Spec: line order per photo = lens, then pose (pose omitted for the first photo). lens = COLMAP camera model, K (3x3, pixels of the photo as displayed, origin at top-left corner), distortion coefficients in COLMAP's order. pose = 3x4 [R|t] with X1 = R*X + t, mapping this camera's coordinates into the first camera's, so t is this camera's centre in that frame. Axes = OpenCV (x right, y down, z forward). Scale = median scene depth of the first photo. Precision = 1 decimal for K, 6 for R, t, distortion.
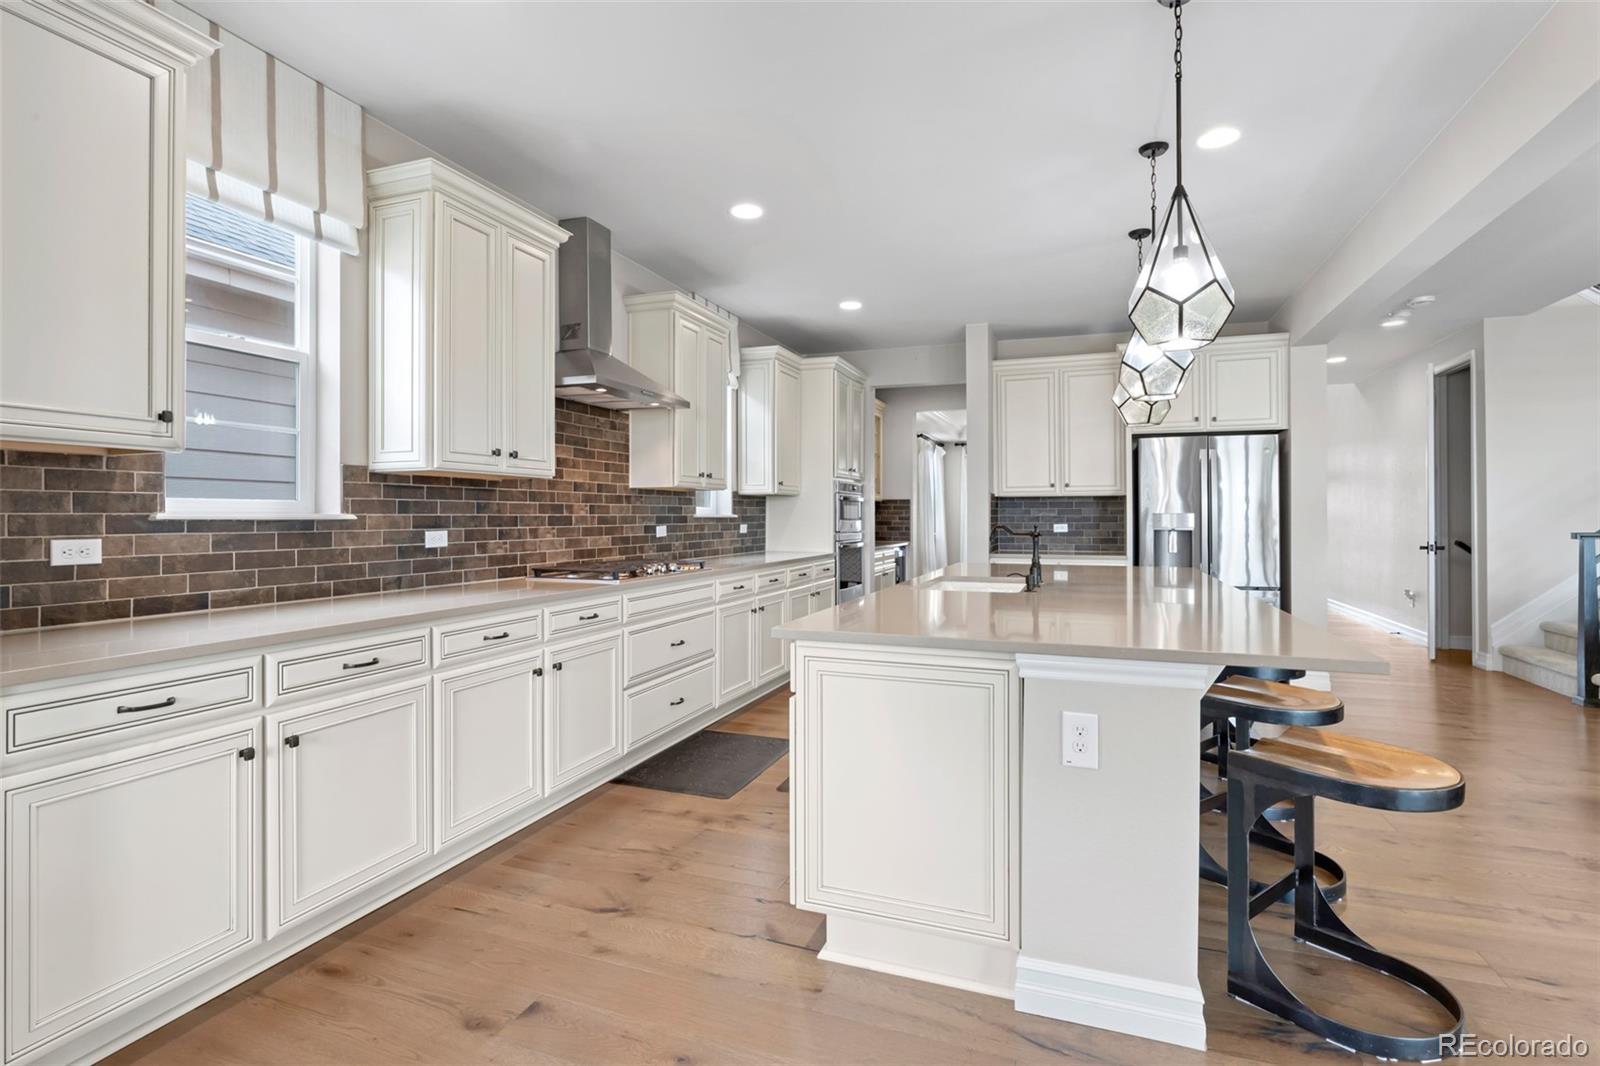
lens RADIAL K [[802.1, 0, 842.7], [0, 802.1, 514.0], [0, 0, 1]] dist [-0.006328, -0.000179]
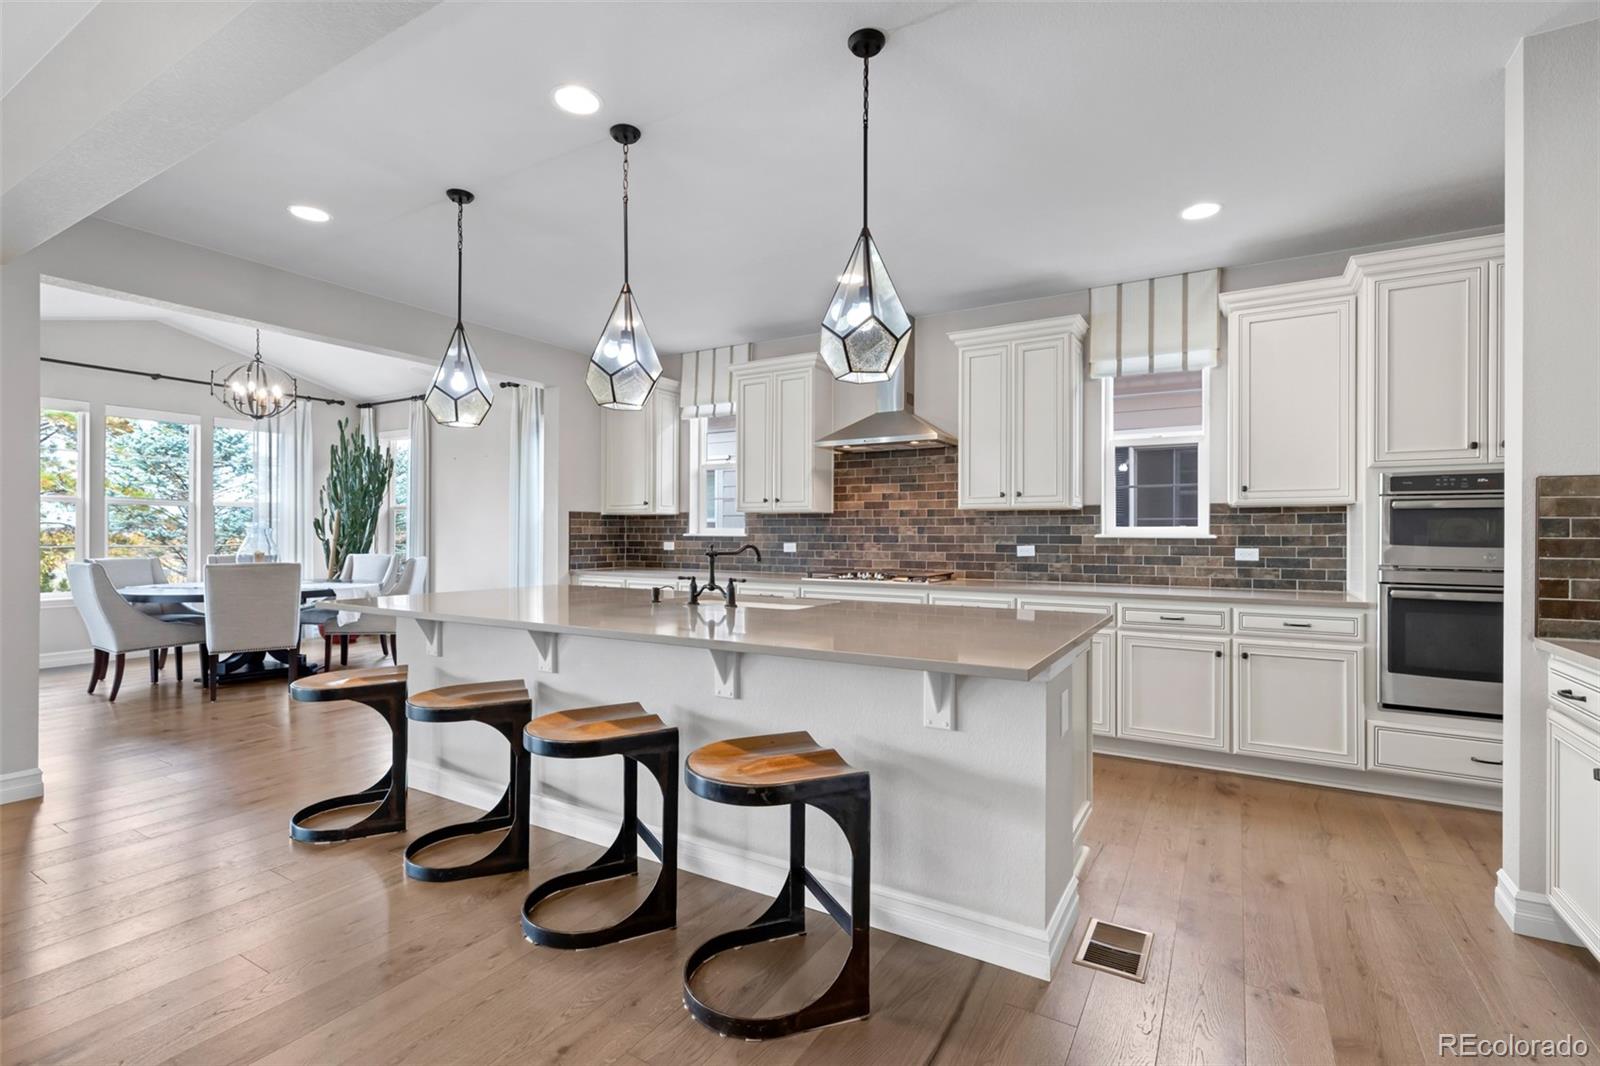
lens RADIAL K [[708.2, 0, 809.9], [0, 708.2, 532.5], [0, 0, 1]] dist [0.004292, 0.000335]
pose [[-0.230659, -0.001802, -0.973033, 0.967281], [0.000451, 0.999998, -0.001958, -0.000107], [0.973035, -0.000891, -0.230658, 1.281228]]
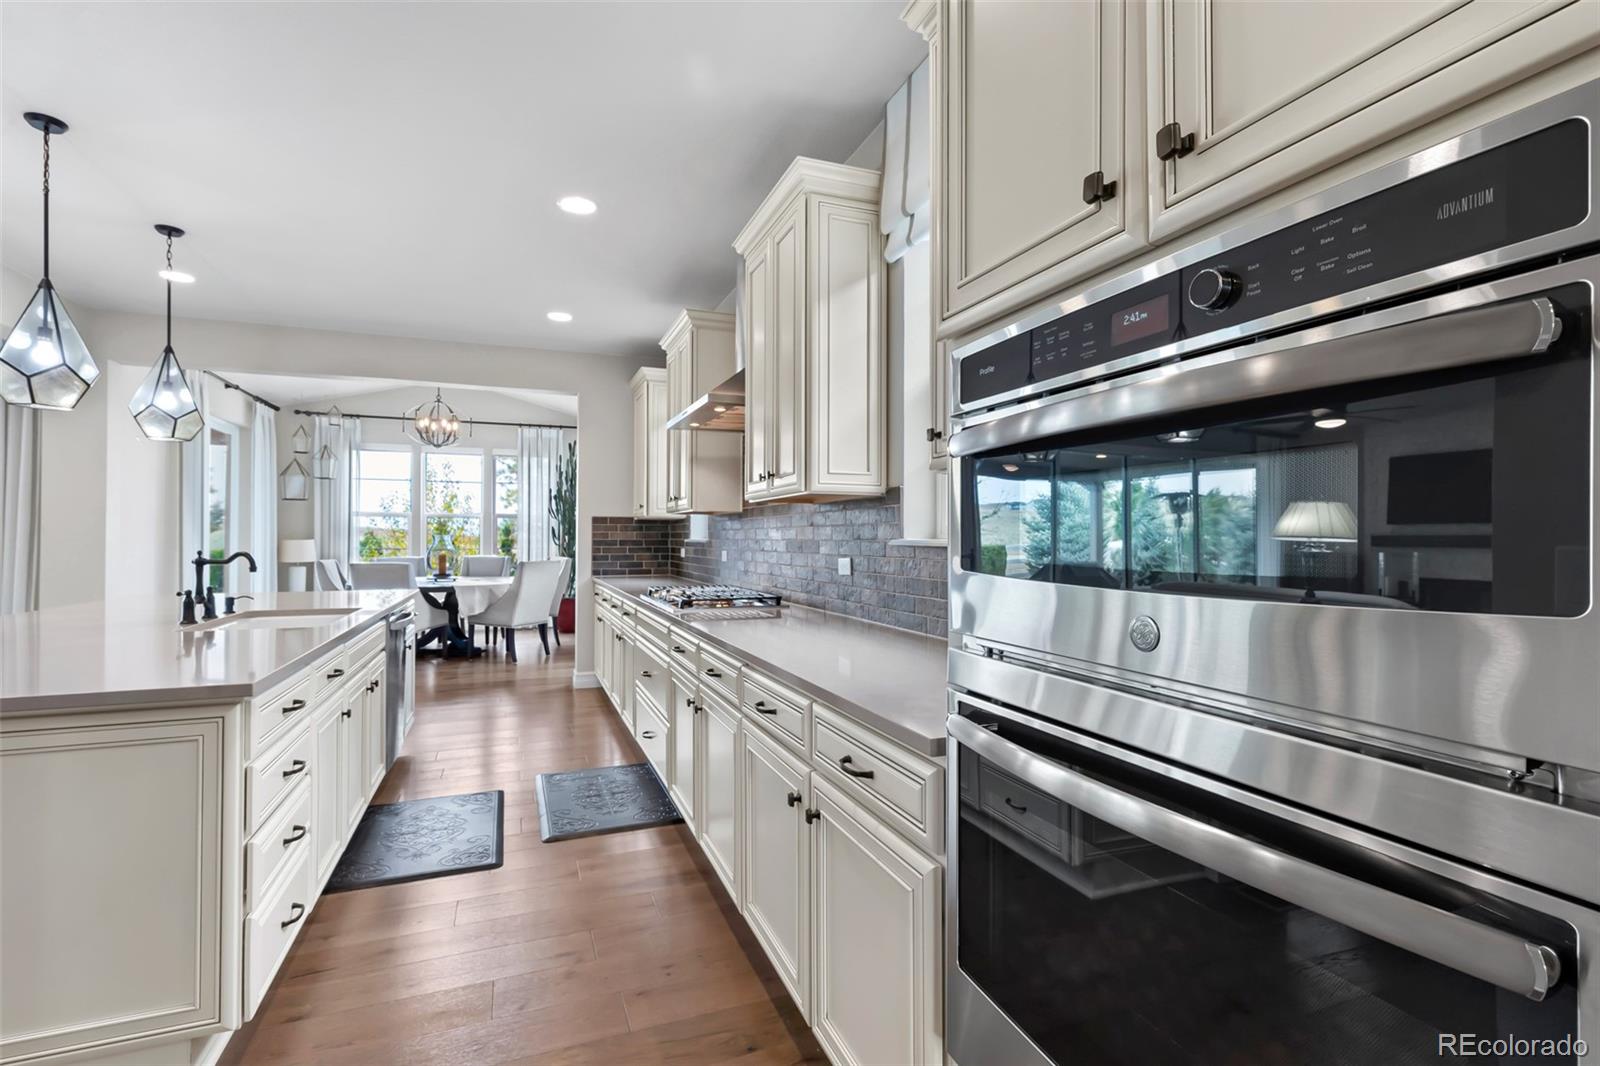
lens RADIAL K [[730.8, 0, 802.4], [0, 730.8, 529.2], [0, 0, 1]] dist [0.004029, 0.001024]
pose [[-0.775267, -0.009467, -0.631563, 0.215833], [0.000118, 0.999885, -0.015133, 0.001444], [0.631634, -0.011807, -0.775177, 1.933176]]
